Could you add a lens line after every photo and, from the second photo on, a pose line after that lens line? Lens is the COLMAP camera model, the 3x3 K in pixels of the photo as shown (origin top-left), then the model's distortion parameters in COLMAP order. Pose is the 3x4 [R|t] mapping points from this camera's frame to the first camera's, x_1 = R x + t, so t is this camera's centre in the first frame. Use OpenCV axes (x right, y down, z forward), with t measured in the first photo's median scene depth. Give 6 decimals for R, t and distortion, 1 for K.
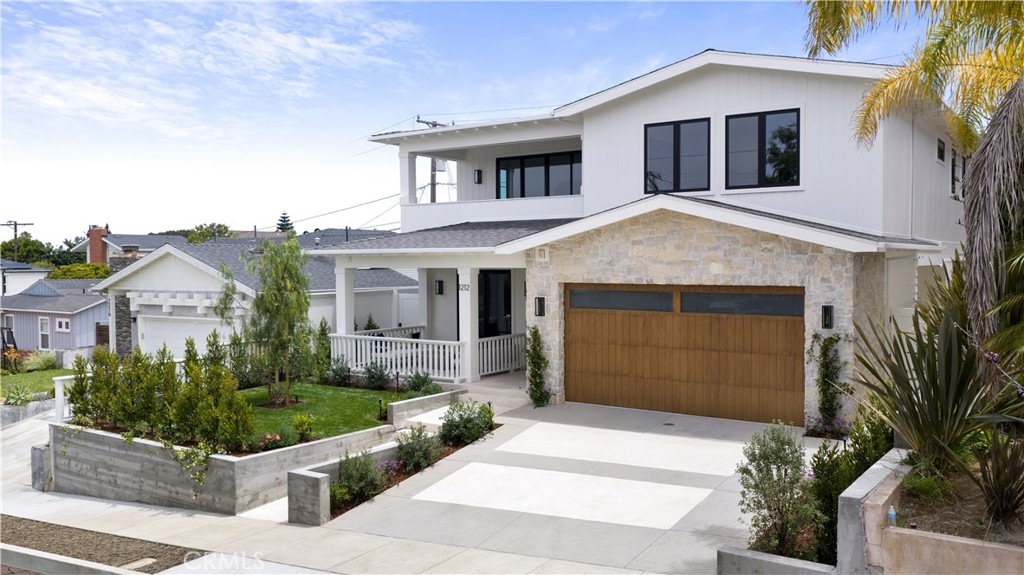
lens RADIAL K [[856.1, 0, 517.7], [0, 856.1, 286.7], [0, 0, 1]] dist [0.005956, -0.007972]
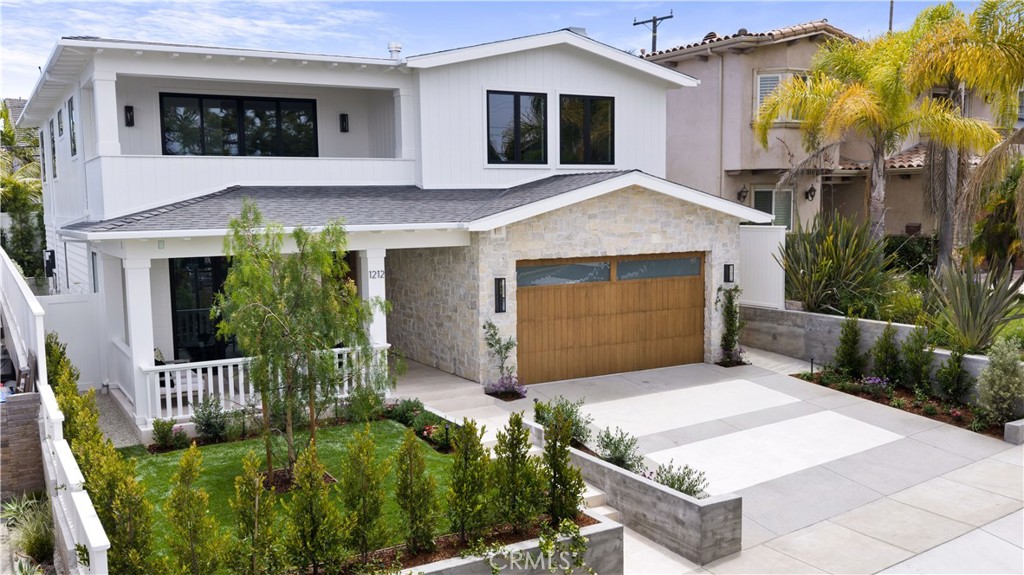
lens RADIAL K [[891.8, 0, 490.1], [0, 891.8, 304.1], [0, 0, 1]] dist [0.009088, 0.001584]
pose [[0.434351, -0.104165, 0.894700, -0.876970], [0.040259, 0.994543, 0.096244, -0.054522], [-0.899843, -0.005784, 0.436175, 0.642150]]
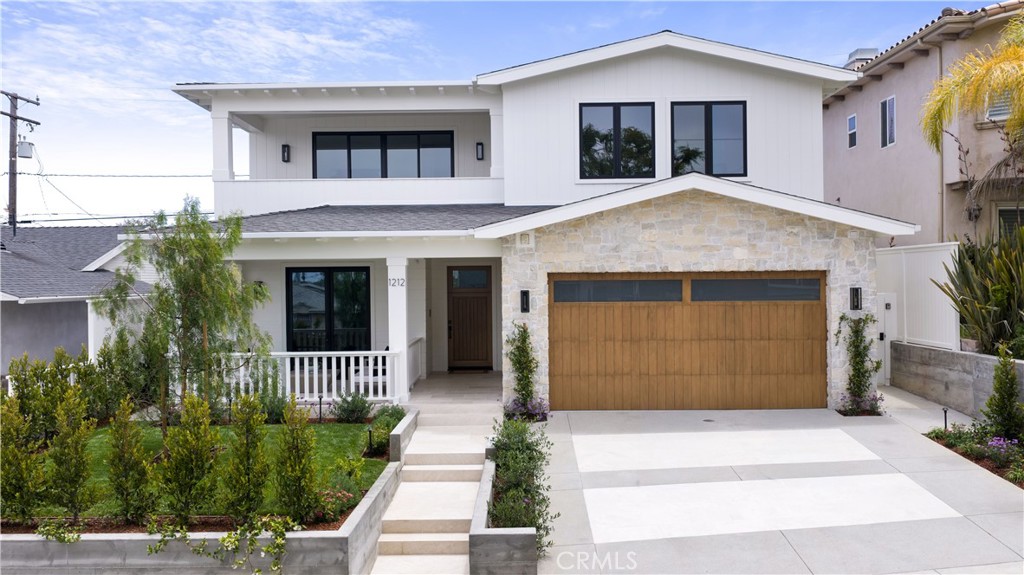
lens RADIAL K [[856.1, 0, 517.7], [0, 856.1, 286.7], [0, 0, 1]] dist [0.005956, -0.007972]
pose [[0.823566, -0.008567, 0.567156, -0.490583], [0.024708, 0.999479, -0.020781, 0.028158], [-0.566682, 0.031128, 0.823348, 0.329919]]
